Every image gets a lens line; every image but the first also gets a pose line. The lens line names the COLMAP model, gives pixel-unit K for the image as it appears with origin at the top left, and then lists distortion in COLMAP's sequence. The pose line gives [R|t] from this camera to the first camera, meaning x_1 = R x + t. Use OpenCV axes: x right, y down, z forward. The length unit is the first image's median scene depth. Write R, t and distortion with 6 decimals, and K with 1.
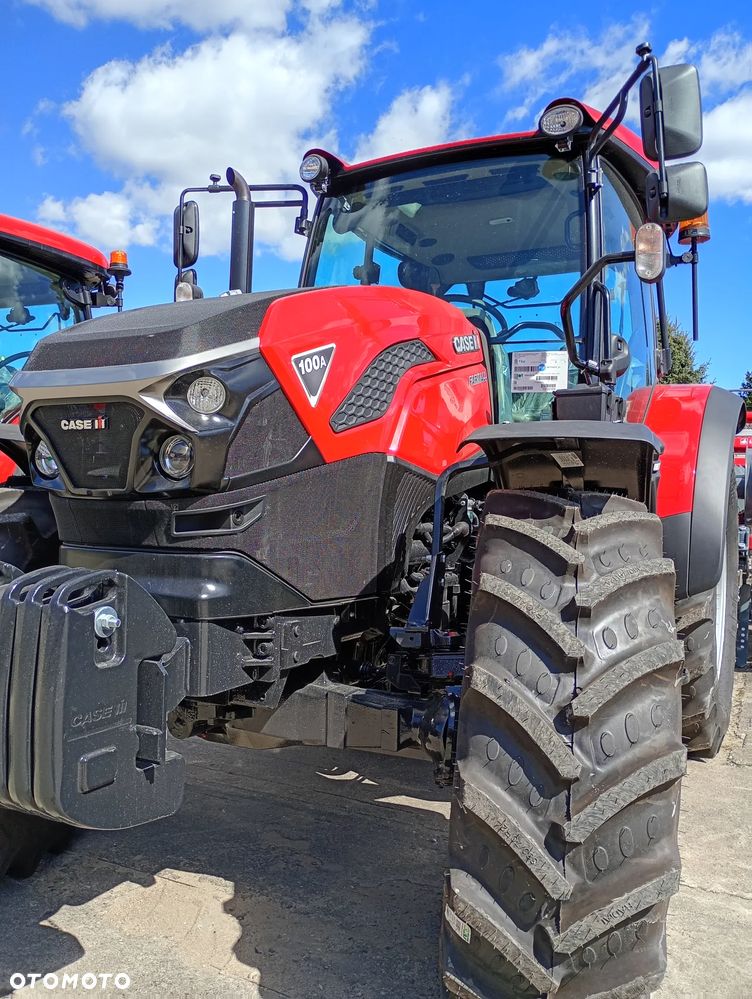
lens RADIAL K [[820.2, 0, 380.4], [0, 820.2, 494.5], [0, 0, 1]] dist [0.058480, -0.069399]
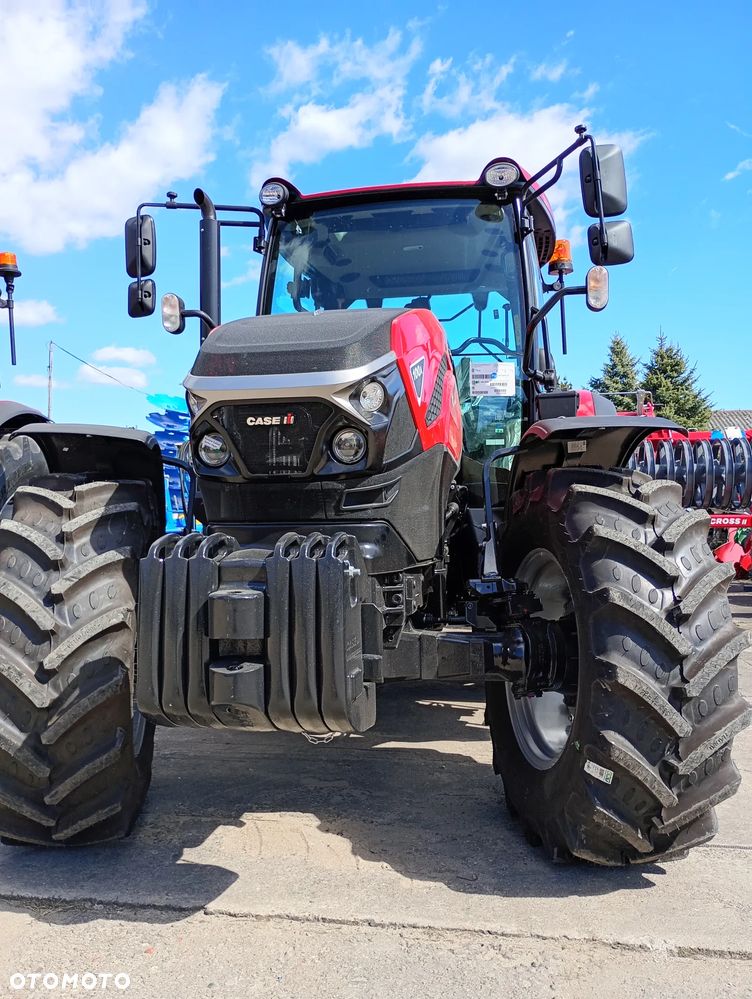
lens RADIAL K [[820.2, 0, 378.2], [0, 820.2, 495.5], [0, 0, 1]] dist [0.058480, -0.069399]
pose [[0.958735, -0.033163, 0.282359, -0.432891], [0.034636, 0.999400, -0.000224, 0.024464], [-0.282182, 0.009995, 0.959309, -0.162295]]
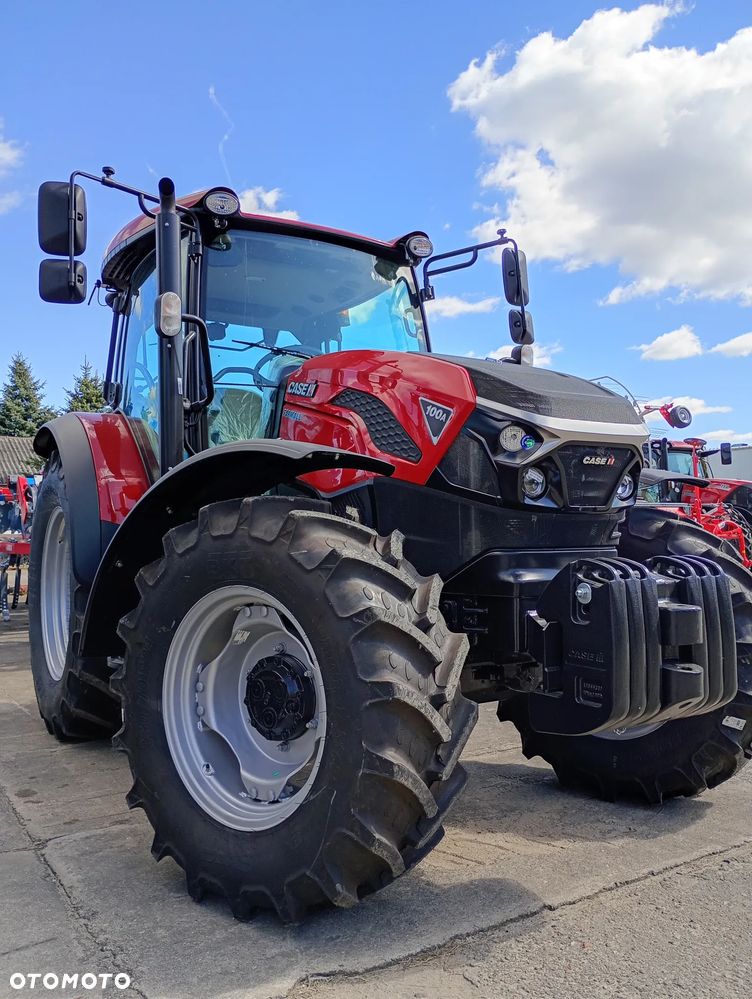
lens RADIAL K [[820.2, 0, 367.2], [0, 820.2, 496.8], [0, 0, 1]] dist [0.058480, -0.069399]
pose [[0.527355, 0.005064, 0.849630, -1.385755], [0.013187, 0.999813, -0.014145, -0.006214], [-0.849543, 0.018664, 0.527189, 0.463292]]
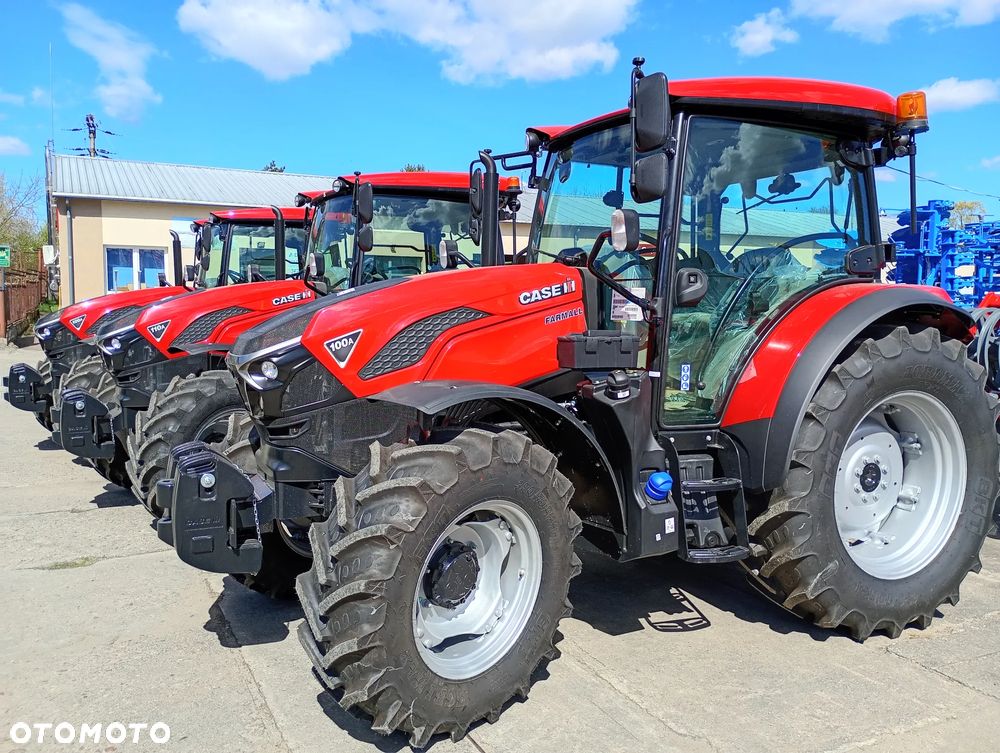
lens RADIAL K [[821.0, 0, 500.8], [0, 821.0, 362.1], [0, 0, 1]] dist [0.058480, -0.069399]
pose [[0.800984, 0.021234, -0.598309, 1.087979], [0.019197, 0.997946, 0.061116, -0.191106], [0.598378, -0.060439, 0.798931, -0.193154]]
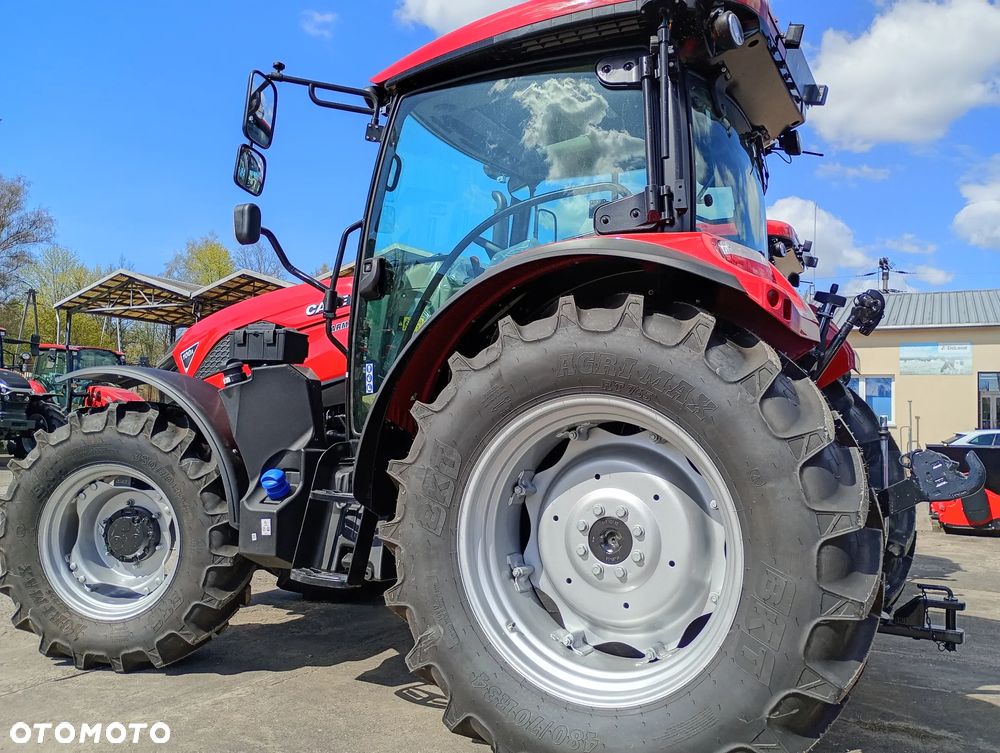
lens RADIAL K [[821.0, 0, 510.7], [0, 821.0, 356.1], [0, 0, 1]] dist [0.058480, -0.069399]
pose [[-0.022141, -0.118133, -0.992751, 1.871724], [-0.024863, 0.992752, -0.117579, 0.081656], [0.999446, 0.022079, -0.024917, 1.679023]]
